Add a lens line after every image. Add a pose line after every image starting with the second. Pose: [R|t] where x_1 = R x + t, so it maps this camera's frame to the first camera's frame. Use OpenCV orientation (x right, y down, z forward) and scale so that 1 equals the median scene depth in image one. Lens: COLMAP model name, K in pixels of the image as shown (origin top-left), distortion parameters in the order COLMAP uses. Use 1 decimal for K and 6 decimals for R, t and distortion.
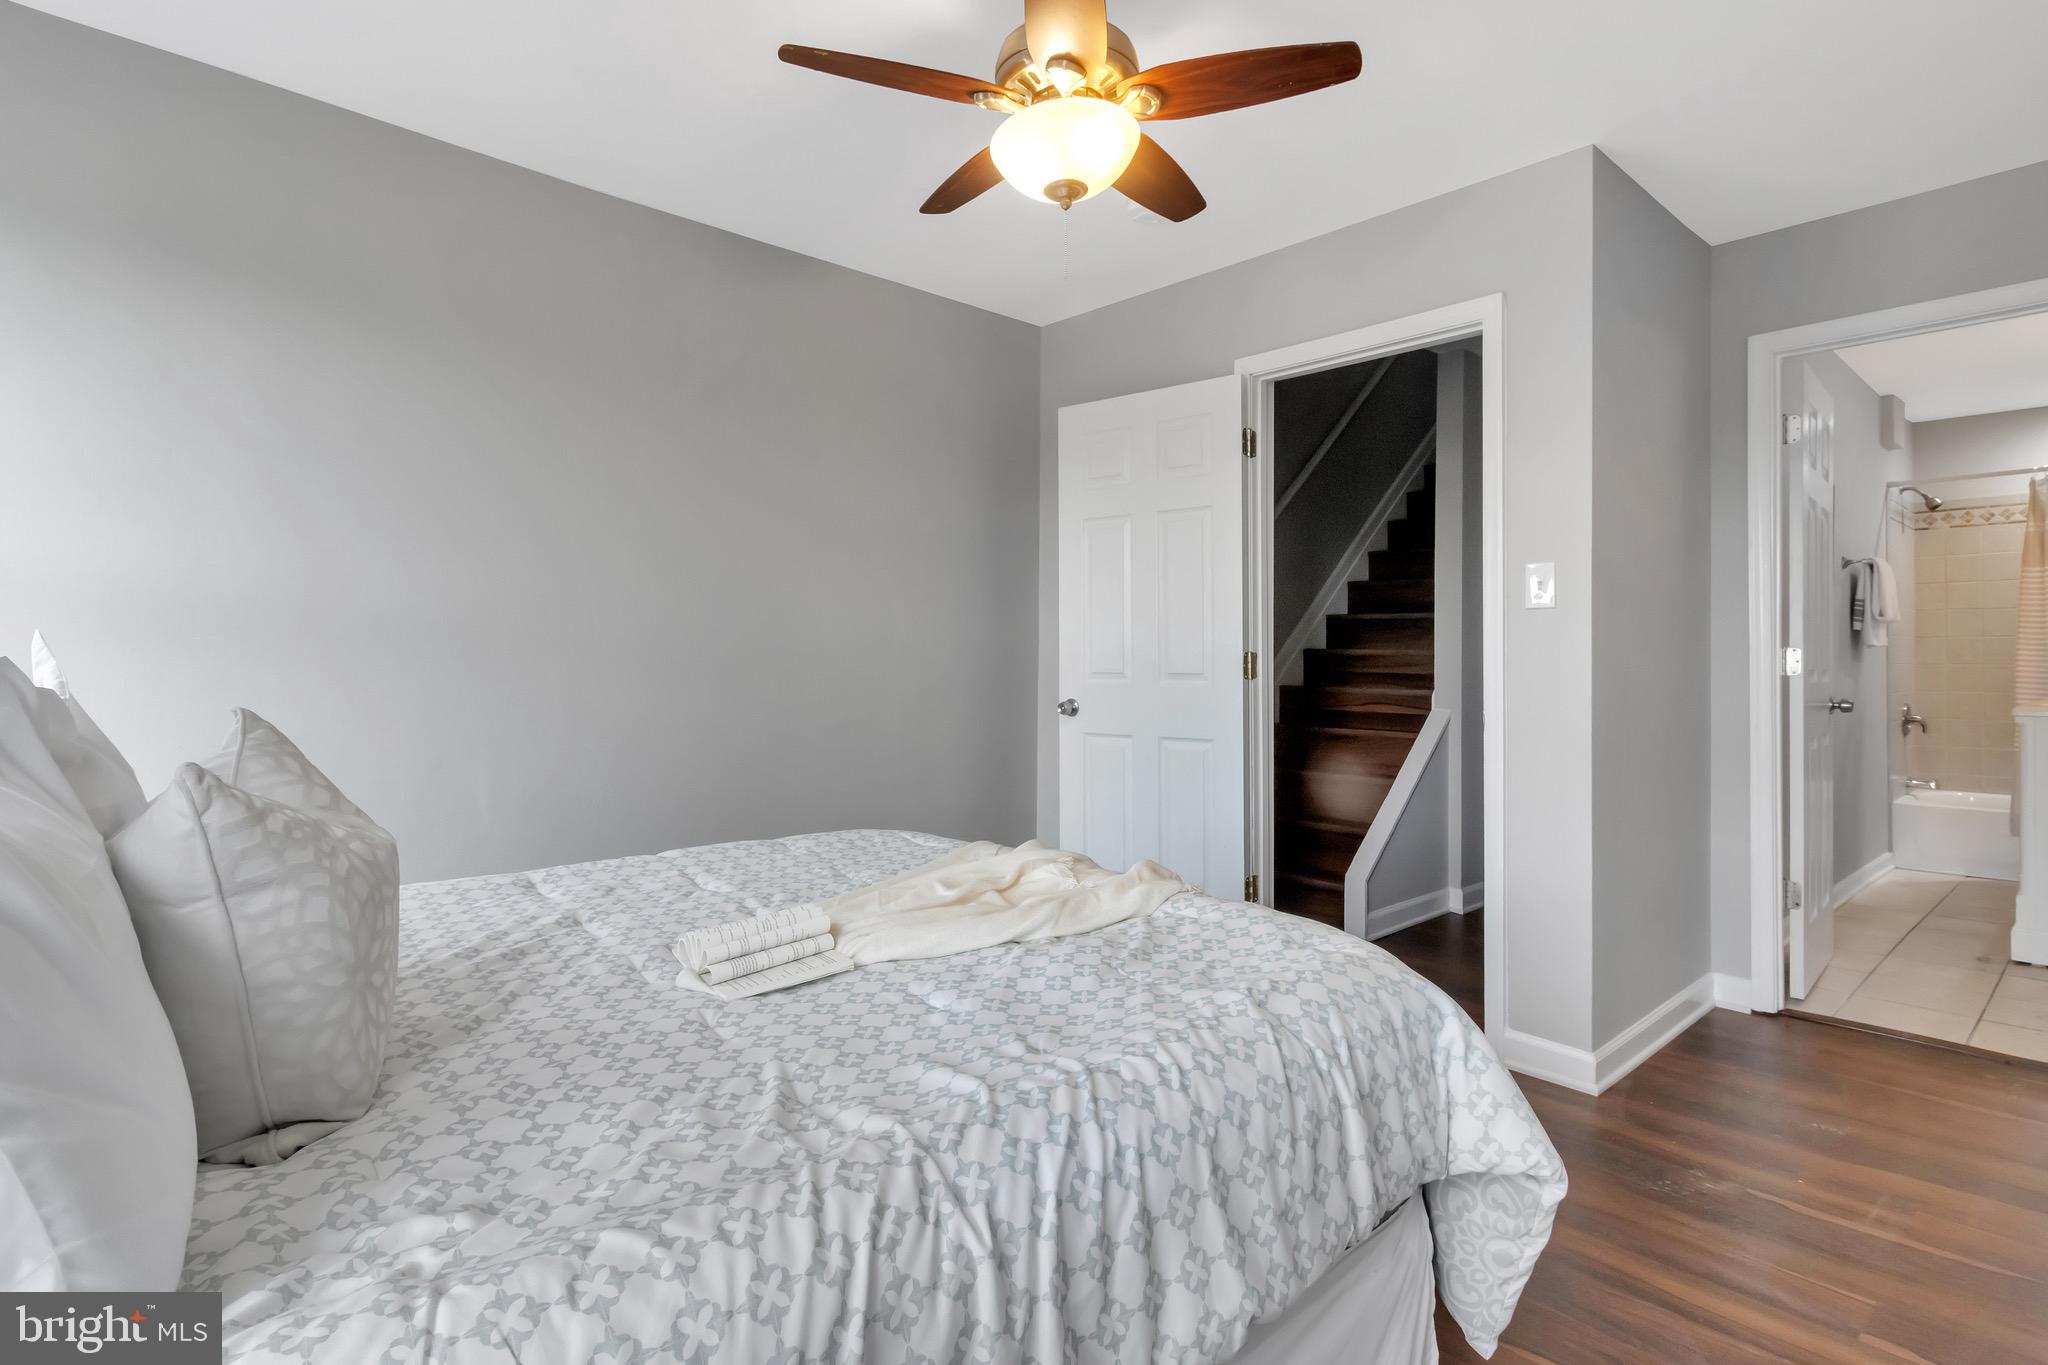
lens RADIAL K [[1001.7, 0, 1048.9], [0, 1001.7, 642.4], [0, 0, 1]] dist [0.000115, -0.000051]
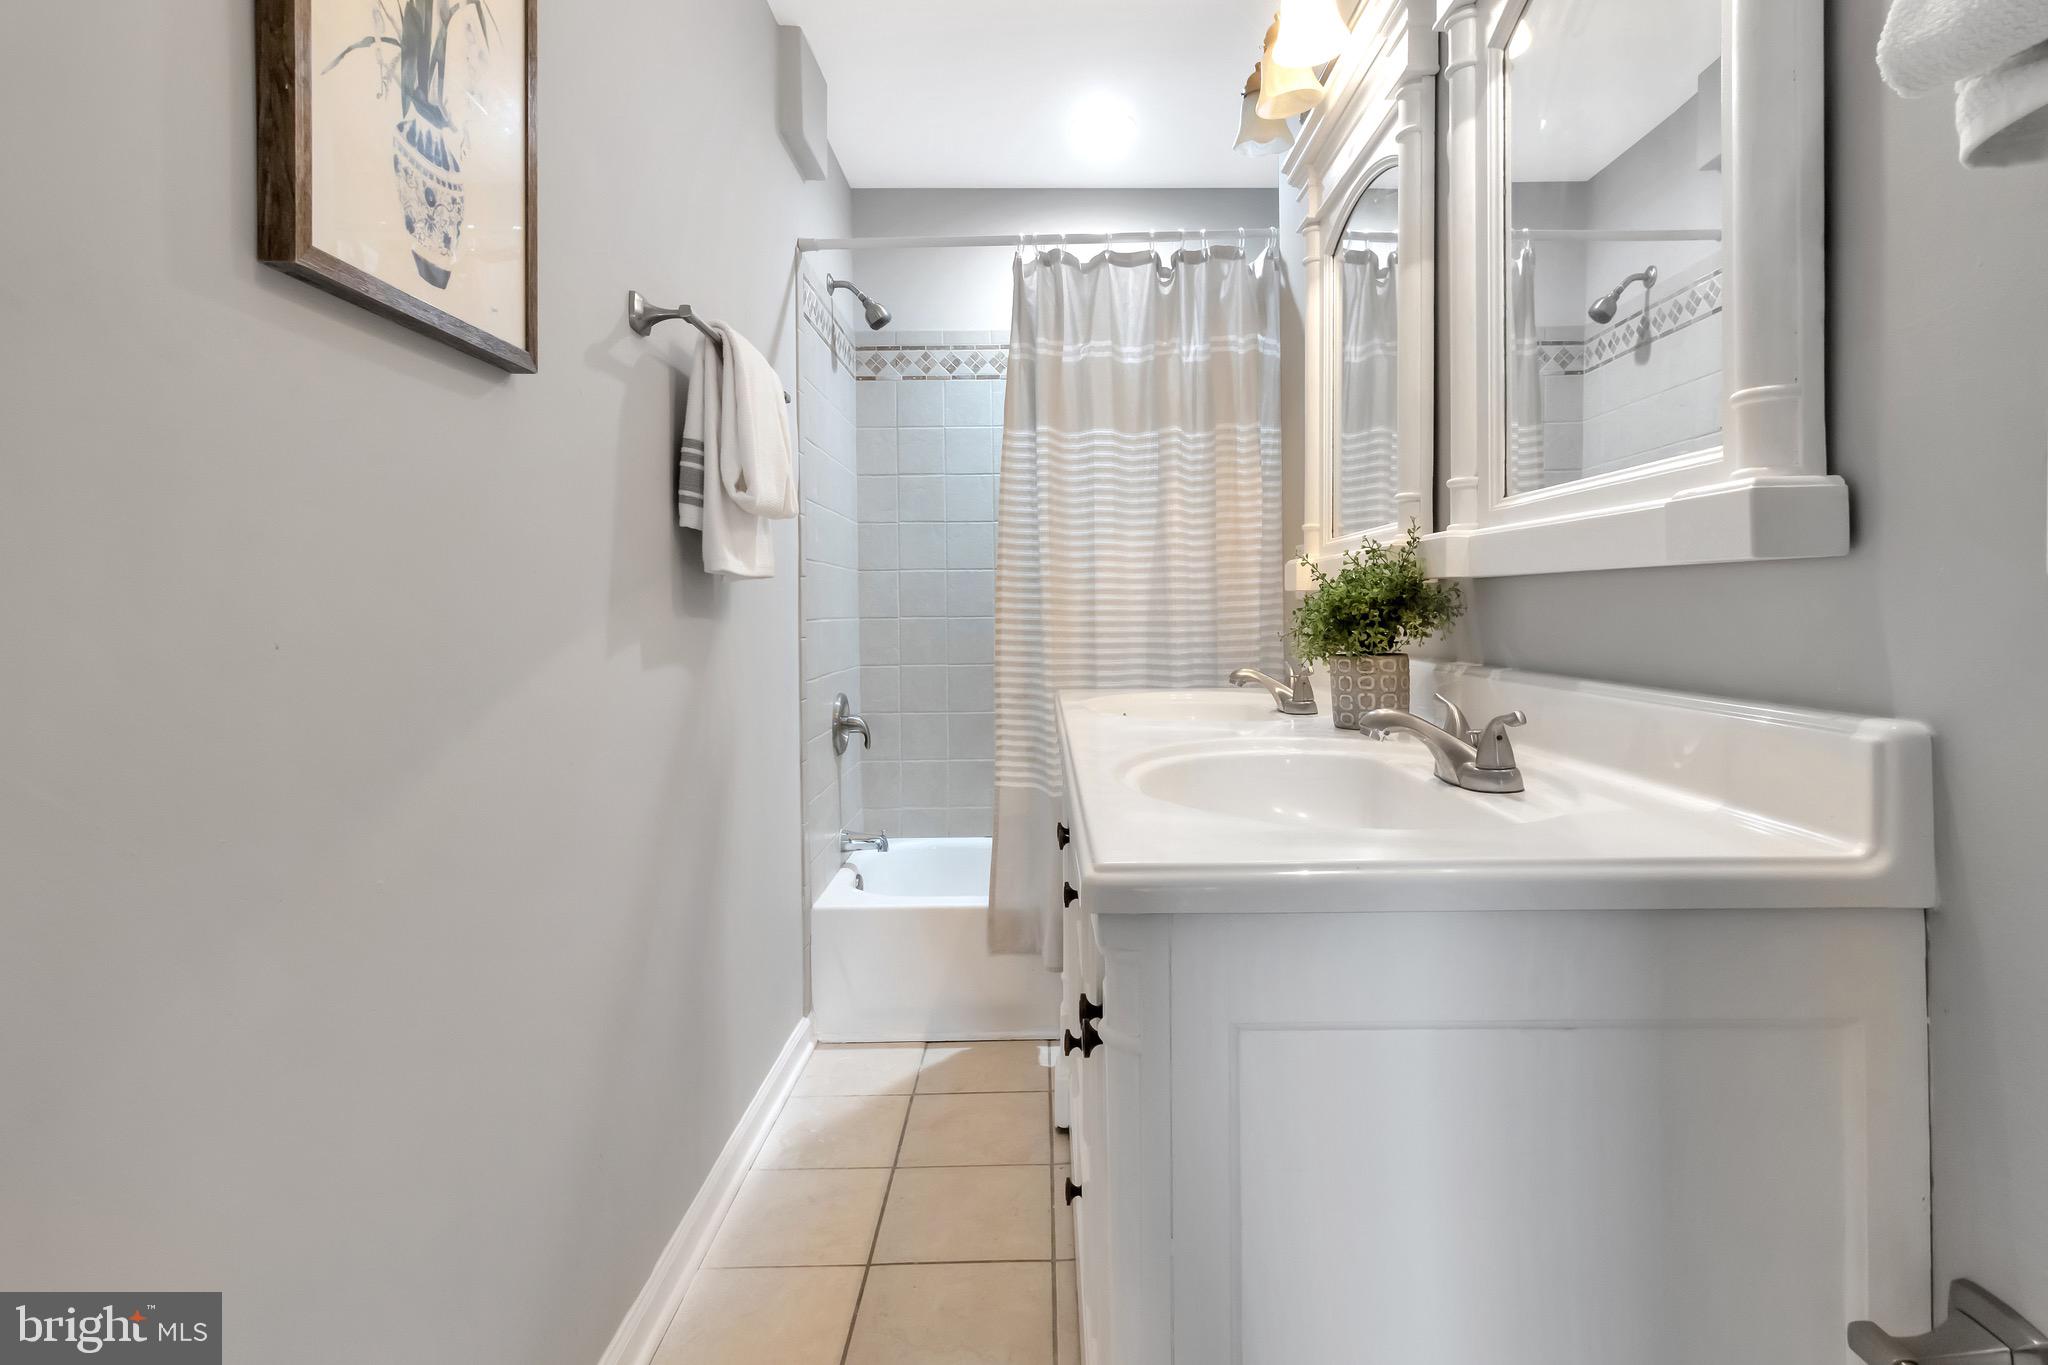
lens RADIAL K [[1001.7, 0, 1048.9], [0, 1001.7, 642.4], [0, 0, 1]] dist [0.000115, -0.000051]
pose [[0.653247, -0.036141, 0.756282, 0.594983], [-0.000117, 0.998855, 0.047834, 0.010158], [-0.757145, -0.031336, 0.652495, 0.644634]]
